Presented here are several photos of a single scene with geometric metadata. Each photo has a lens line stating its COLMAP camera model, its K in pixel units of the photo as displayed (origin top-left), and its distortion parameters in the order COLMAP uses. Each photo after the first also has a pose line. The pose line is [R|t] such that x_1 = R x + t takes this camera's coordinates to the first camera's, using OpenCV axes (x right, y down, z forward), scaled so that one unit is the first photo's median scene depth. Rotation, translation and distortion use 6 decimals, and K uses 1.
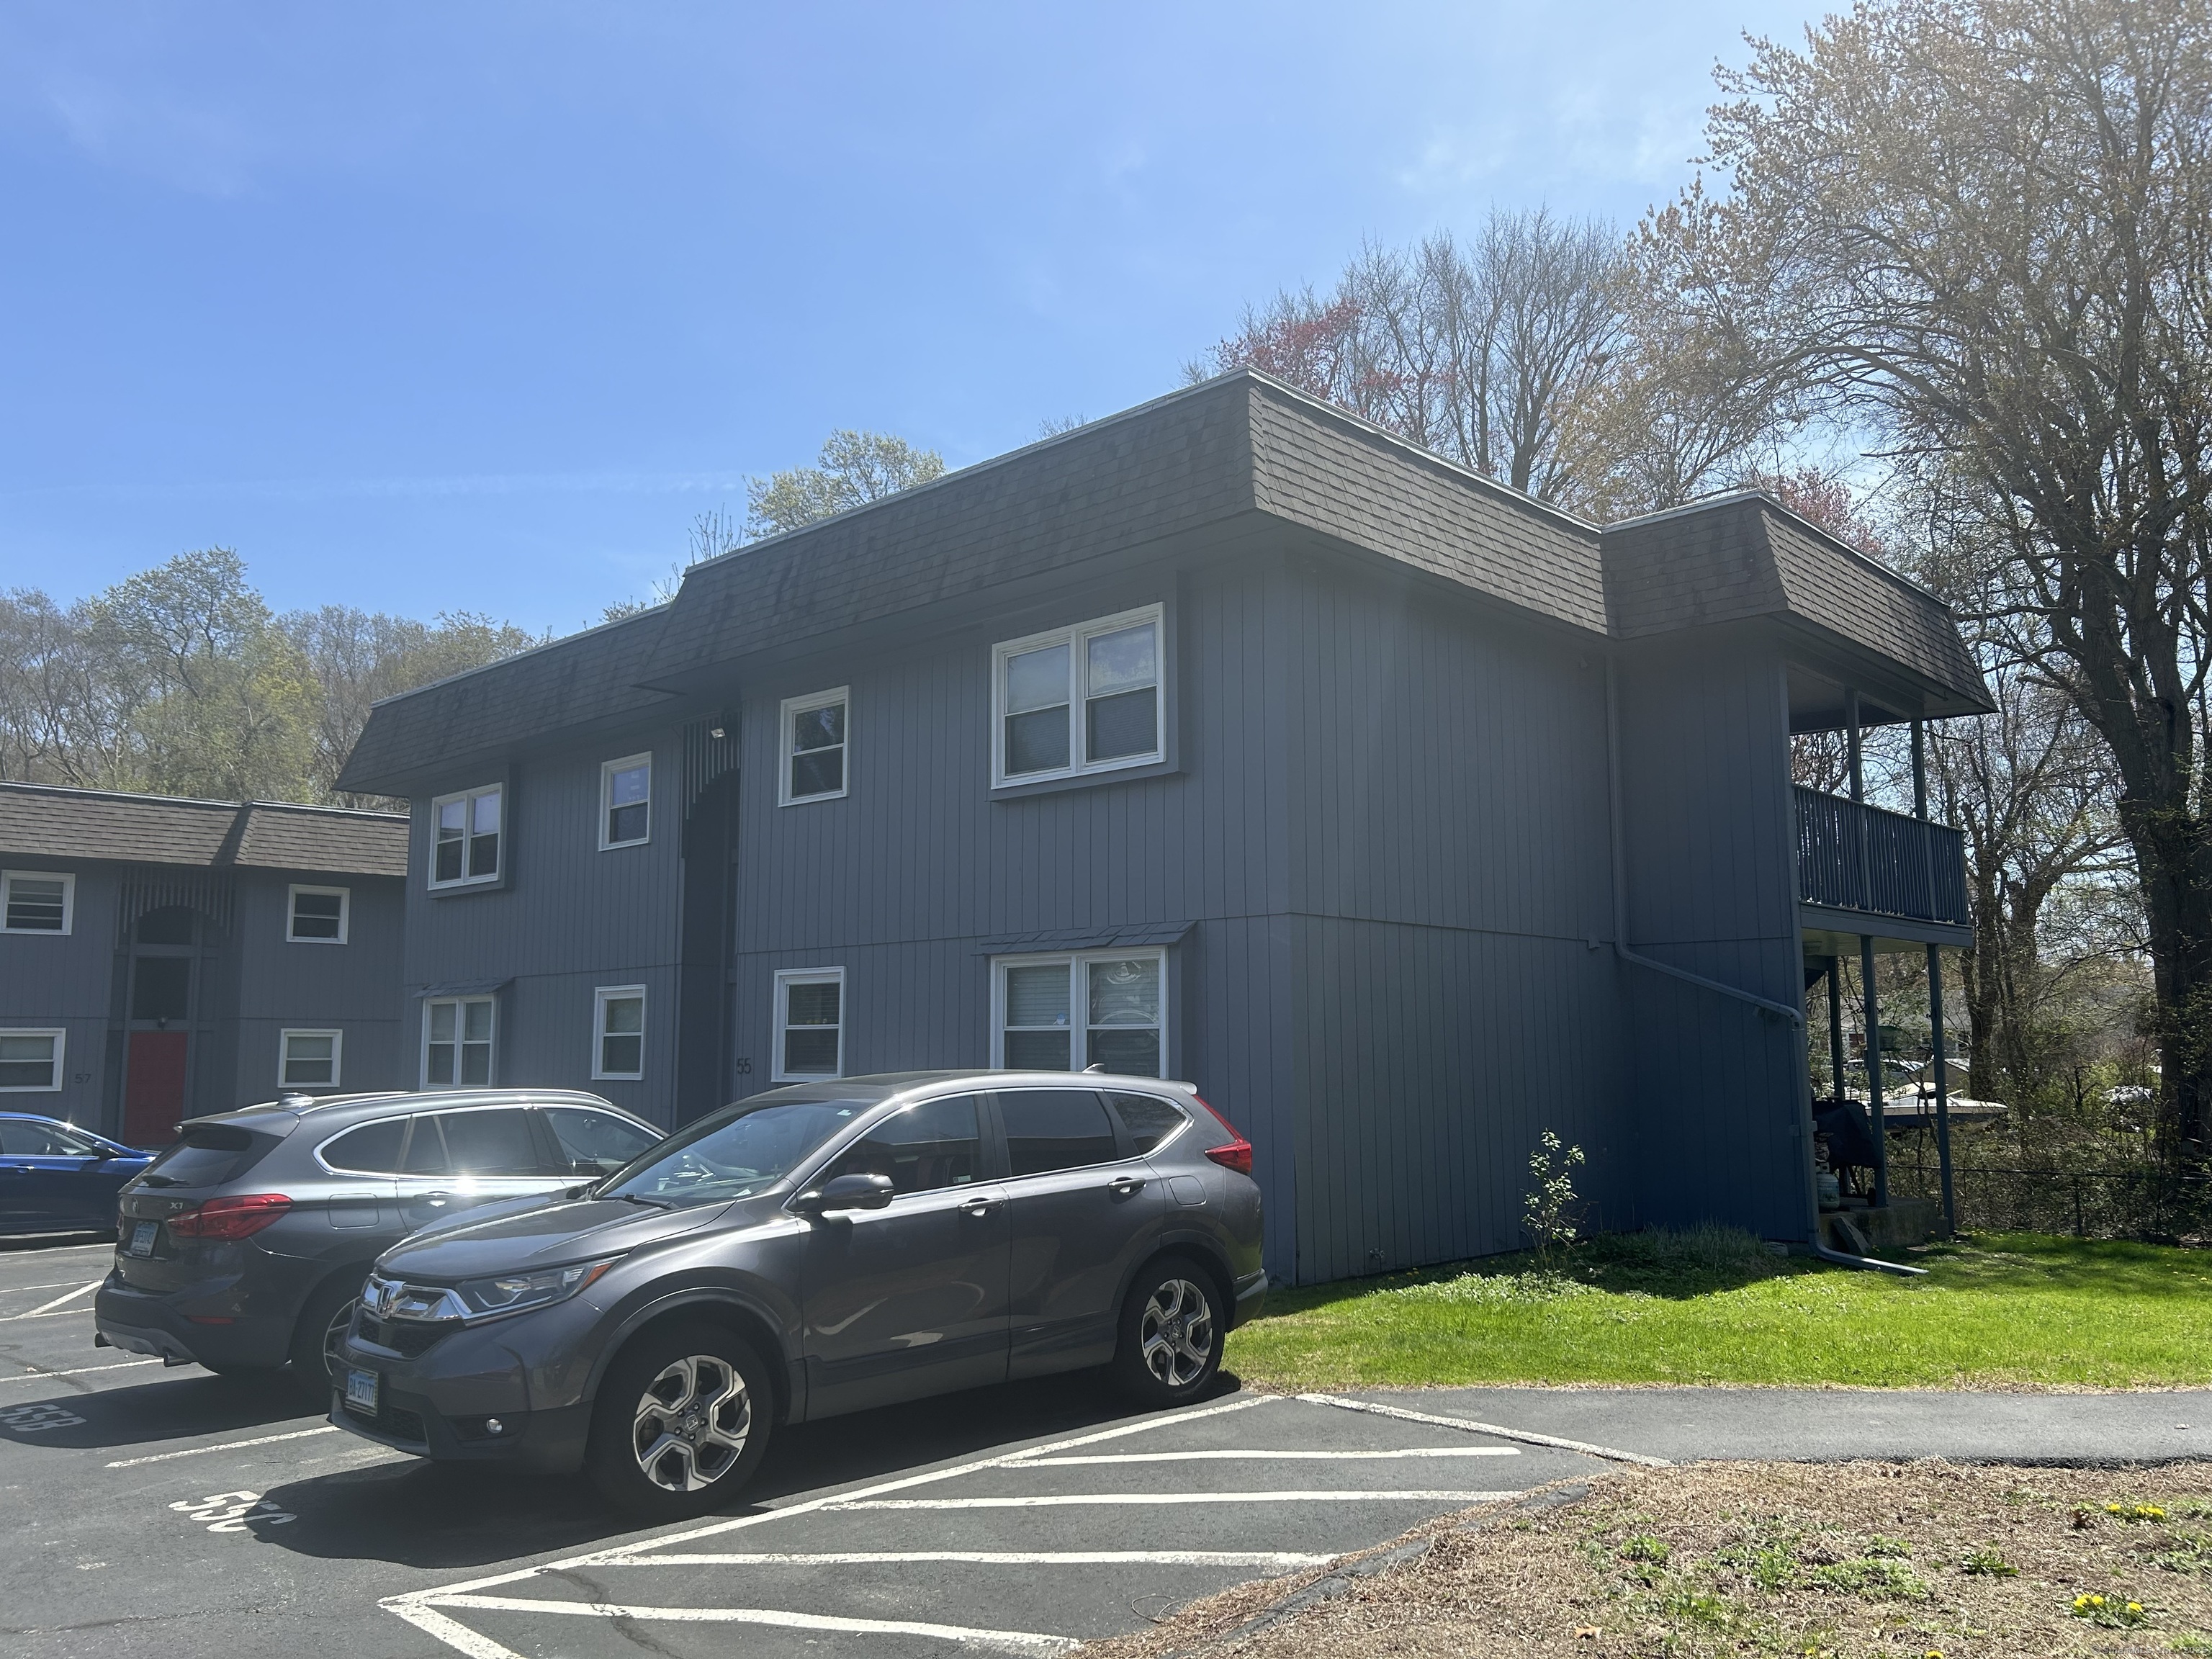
lens RADIAL K [[1655.2, 0, 1134.0], [0, 1655.2, 835.2], [0, 0, 1]] dist [0.215985, -0.471554]
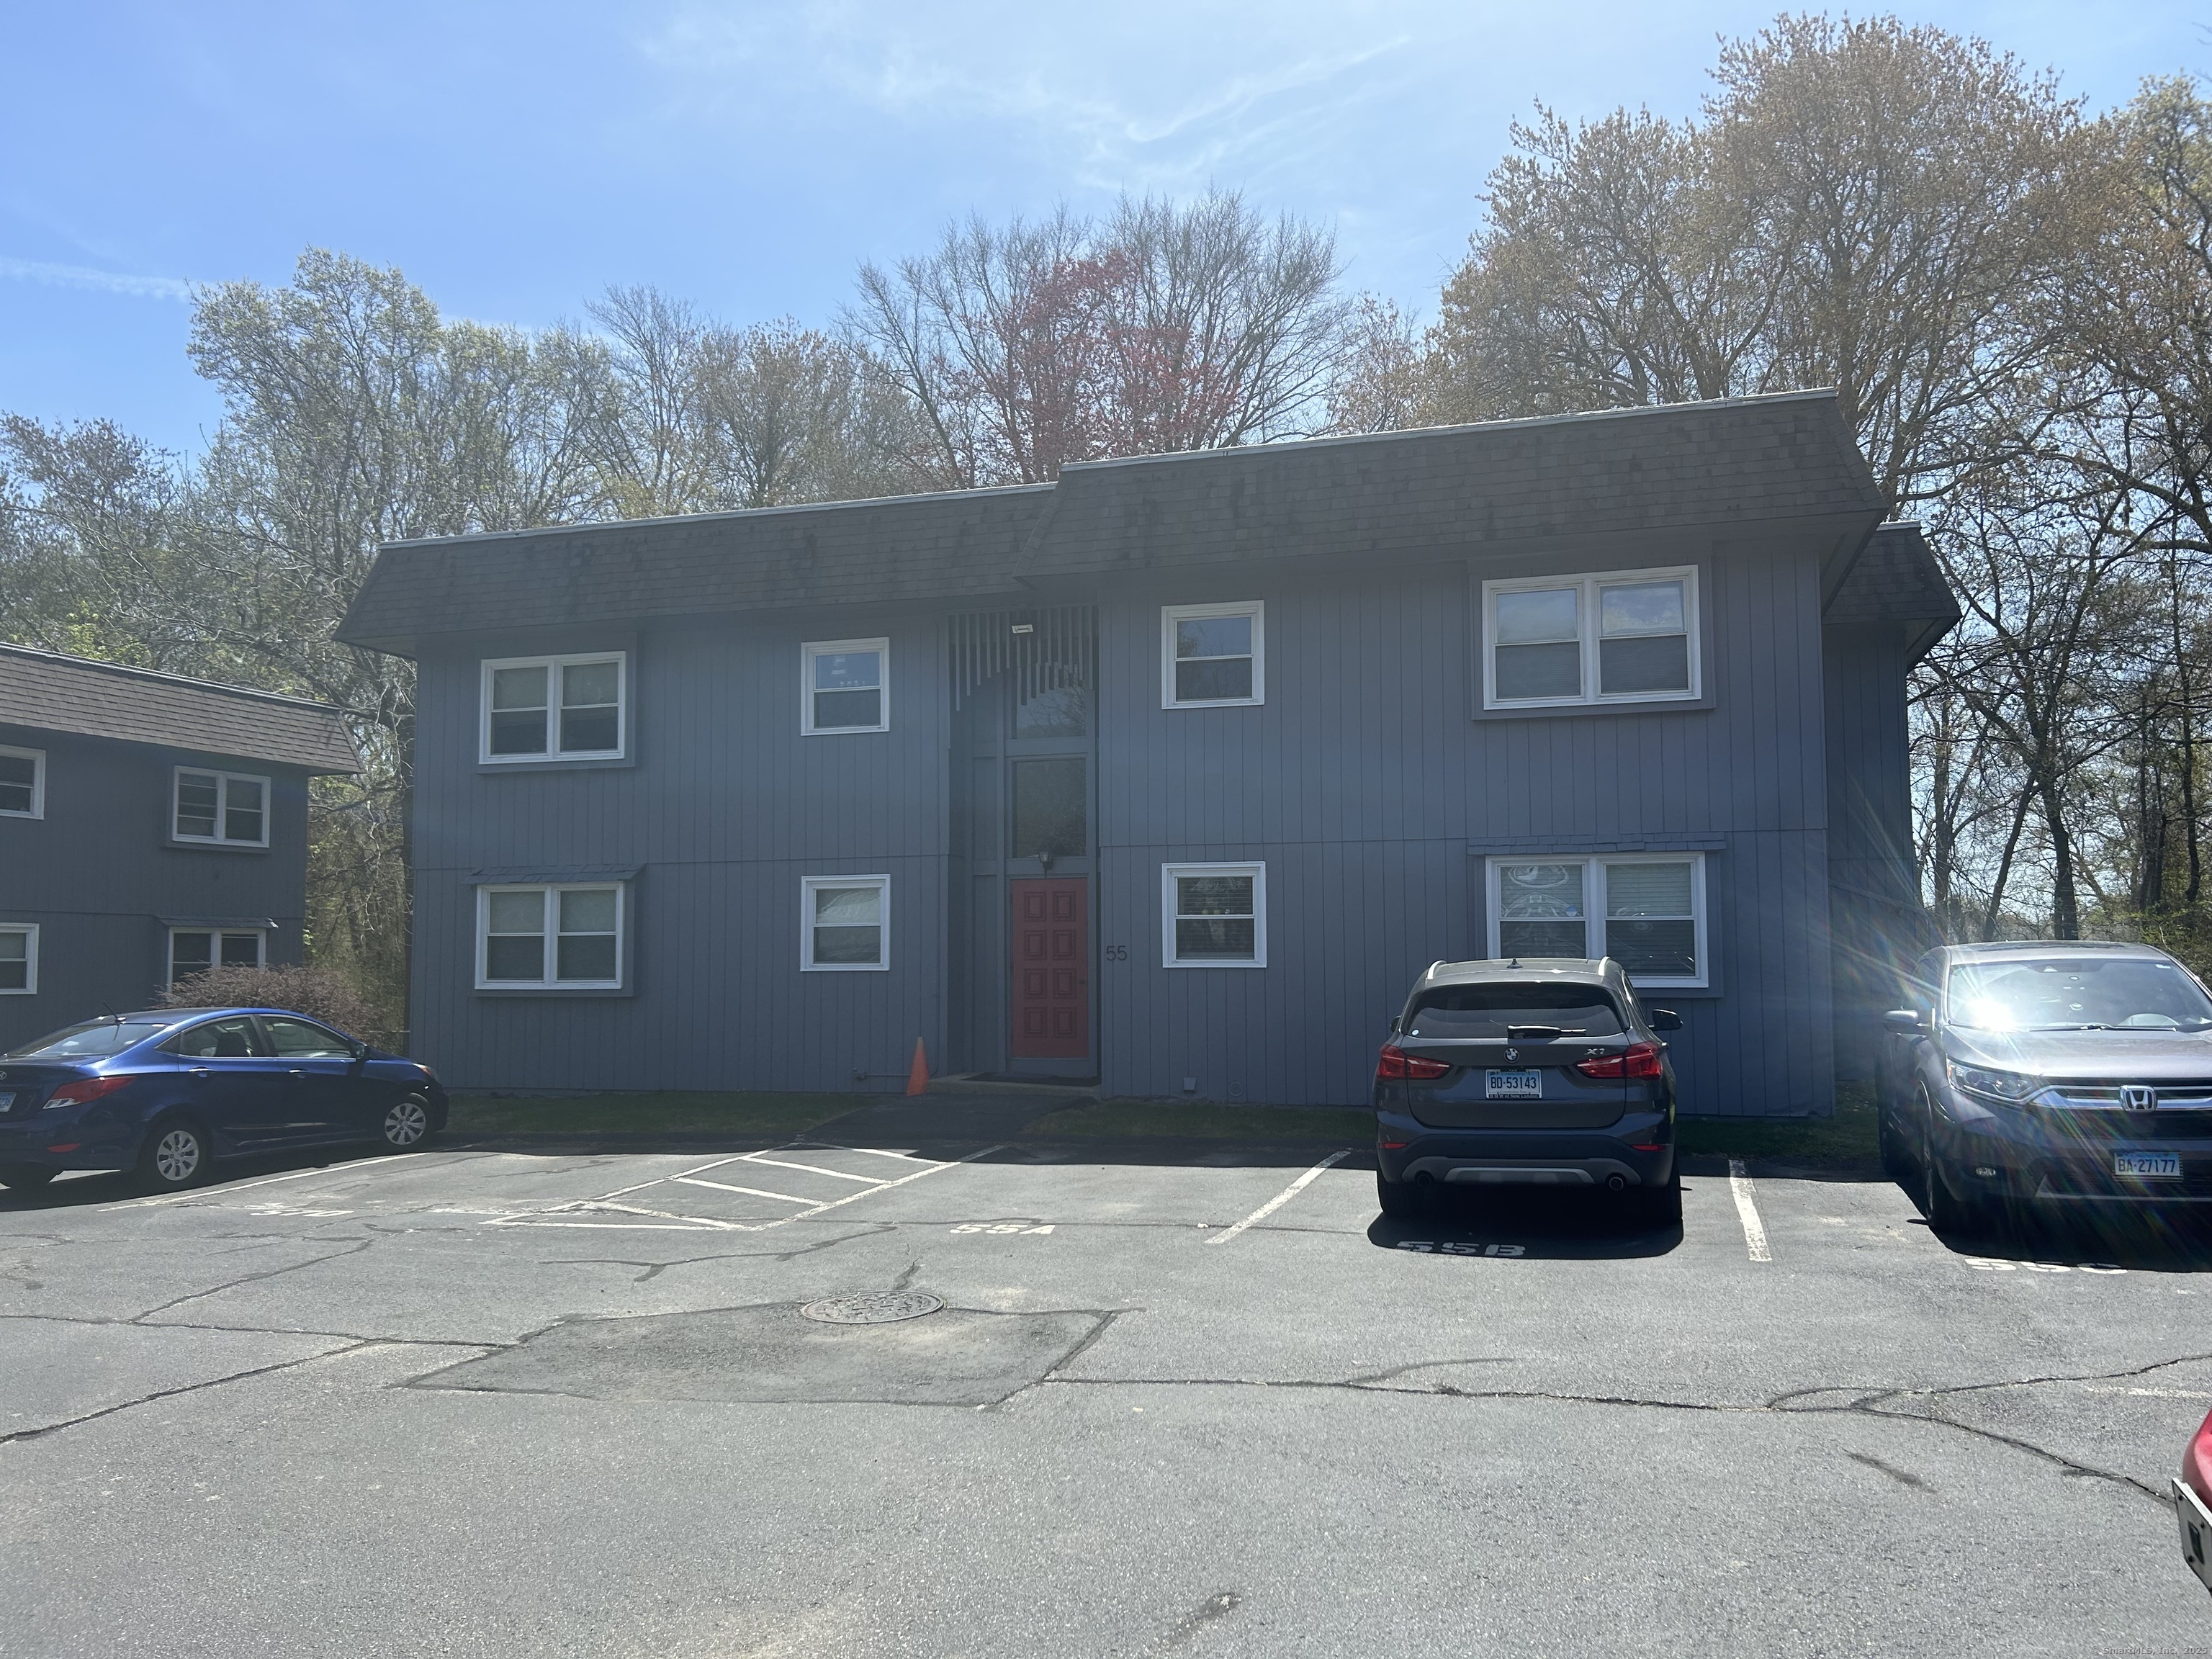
lens RADIAL K [[1655.2, 0, 1134.0], [0, 1655.2, 835.2], [0, 0, 1]] dist [0.215985, -0.471554]
pose [[0.880698, 0.029407, 0.472765, -0.798242], [-0.054678, 0.997711, 0.039797, 0.024308], [-0.470512, -0.060899, 0.880290, 0.095085]]
